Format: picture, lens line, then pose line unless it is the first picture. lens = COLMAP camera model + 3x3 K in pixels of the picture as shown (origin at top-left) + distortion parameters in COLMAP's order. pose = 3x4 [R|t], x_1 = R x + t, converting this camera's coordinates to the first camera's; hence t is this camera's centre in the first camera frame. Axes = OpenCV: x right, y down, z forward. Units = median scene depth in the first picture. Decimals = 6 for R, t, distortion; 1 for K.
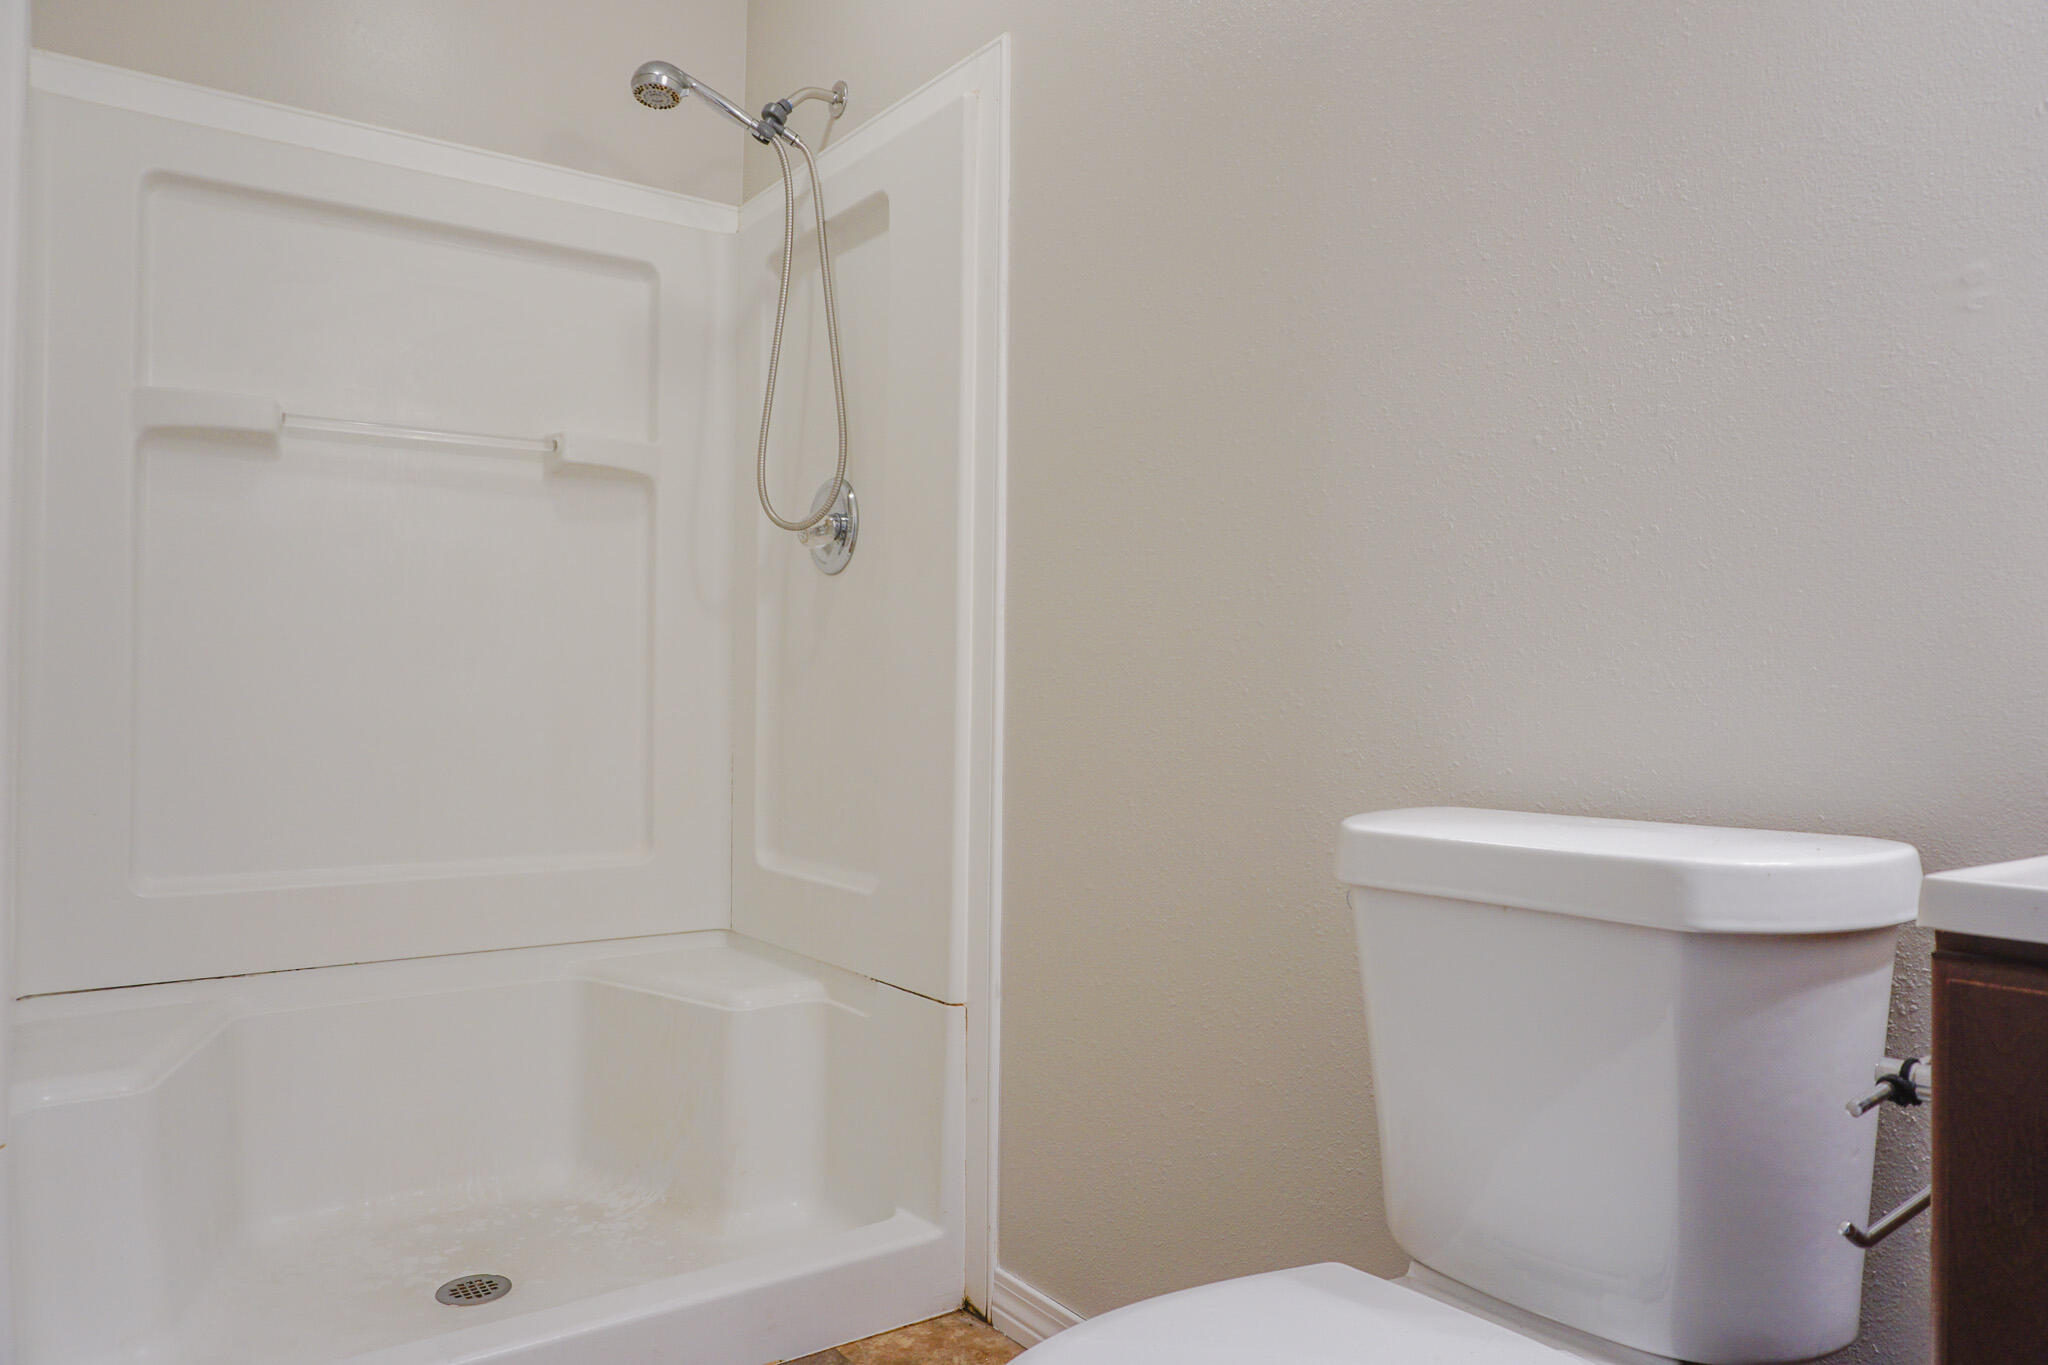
lens RADIAL K [[1374.3, 0, 1020.7], [0, 1374.3, 688.8], [0, 0, 1]] dist [-0.038597, 0.027083]
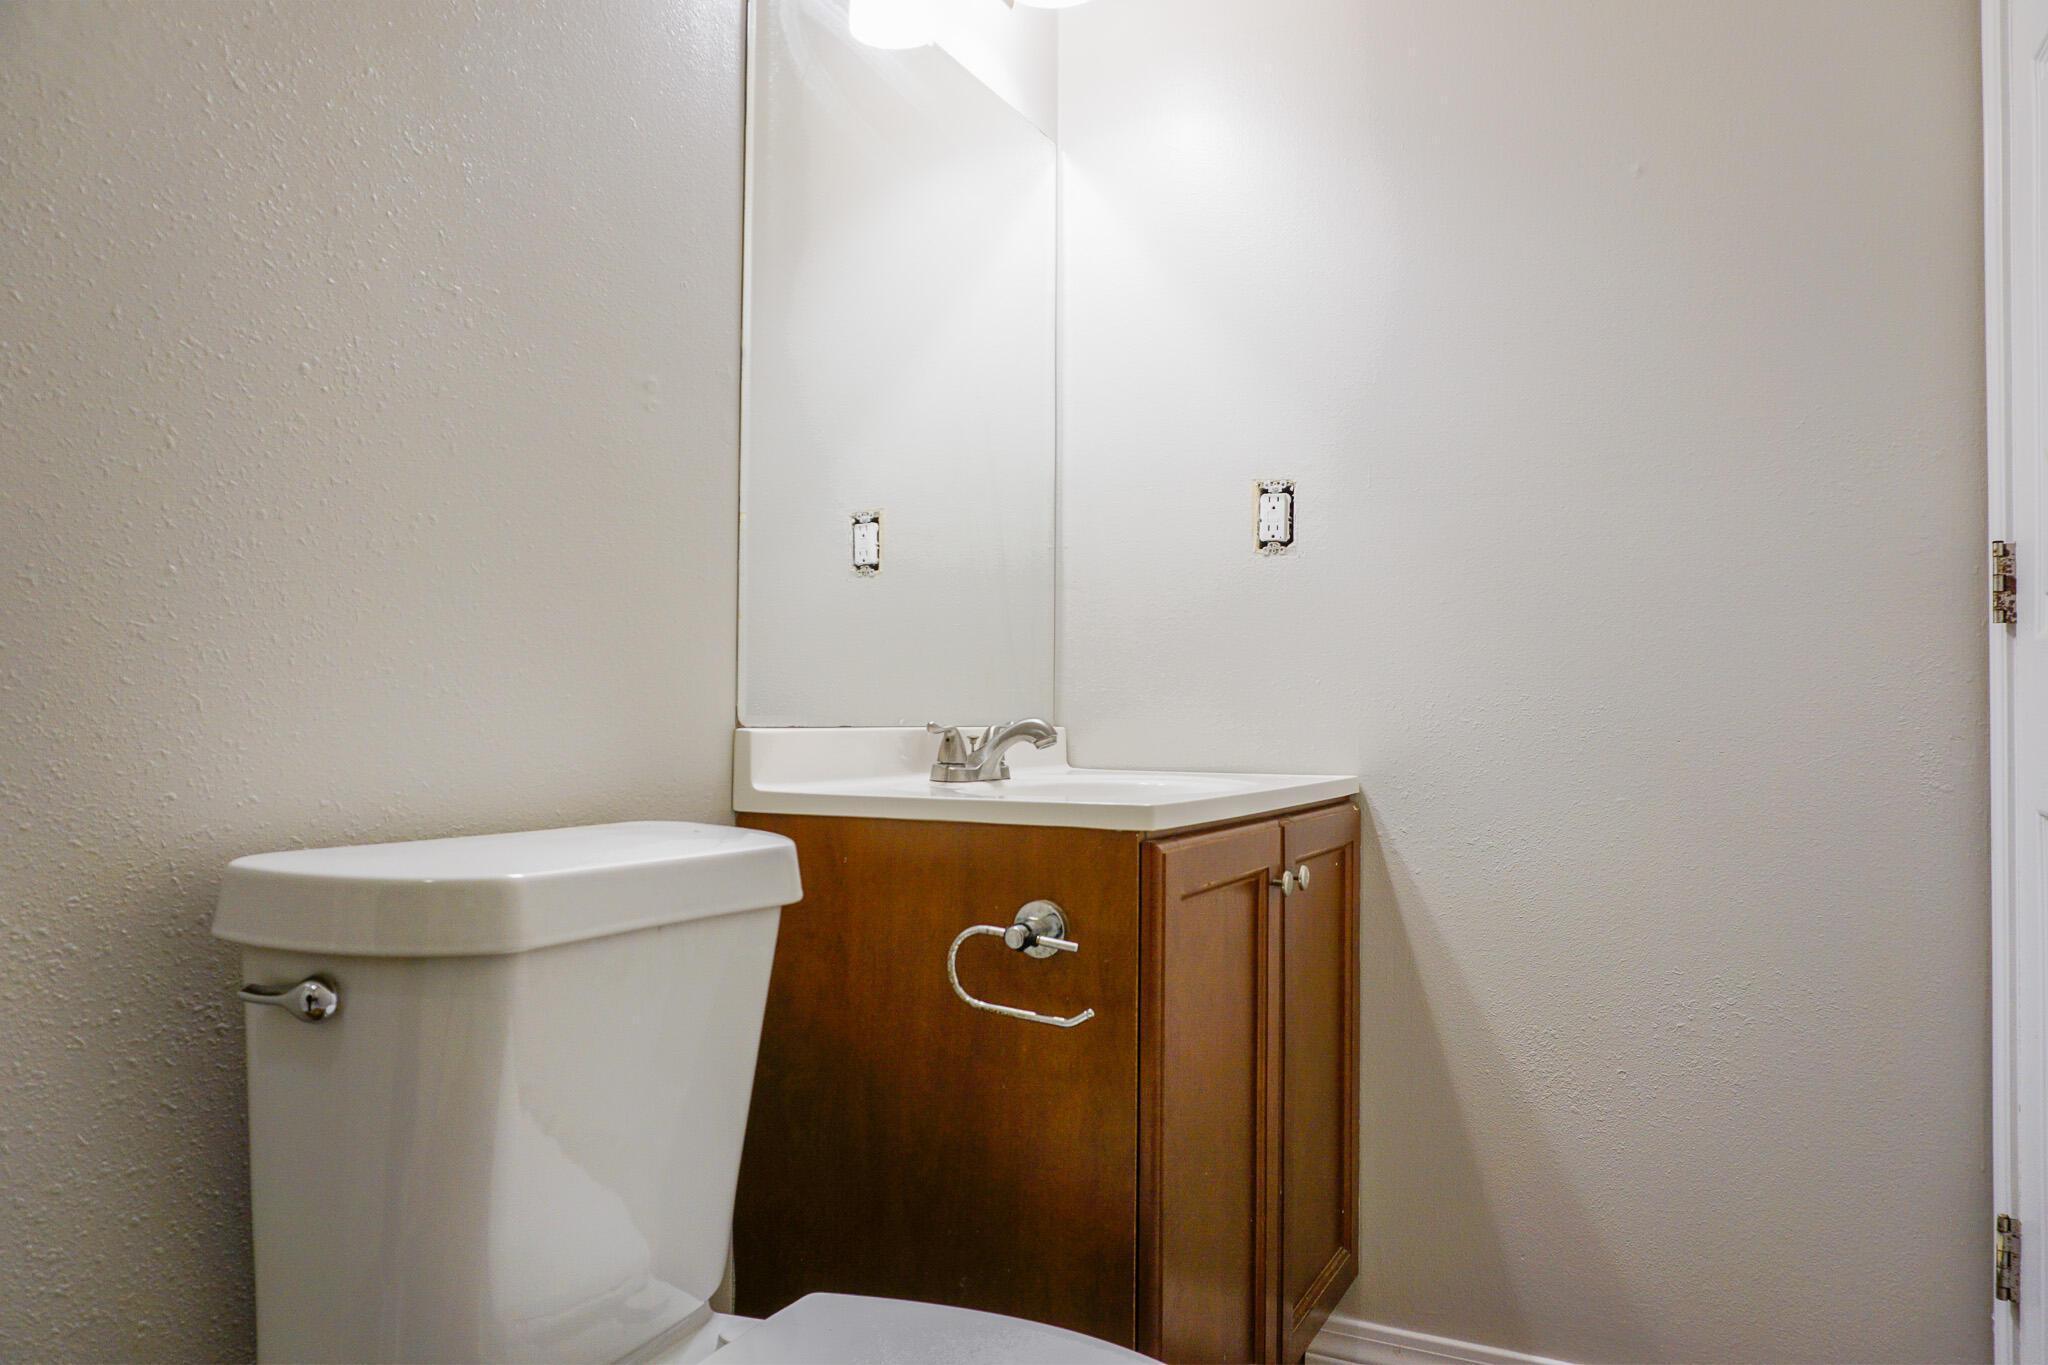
lens RADIAL K [[1374.3, 0, 1023.1], [0, 1374.3, 686.2], [0, 0, 1]] dist [-0.038597, 0.027083]
pose [[-0.448810, 0.009407, 0.893577, -0.502510], [-0.023317, 0.999481, -0.022233, 0.006386], [-0.893323, -0.030814, -0.448358, 0.991454]]
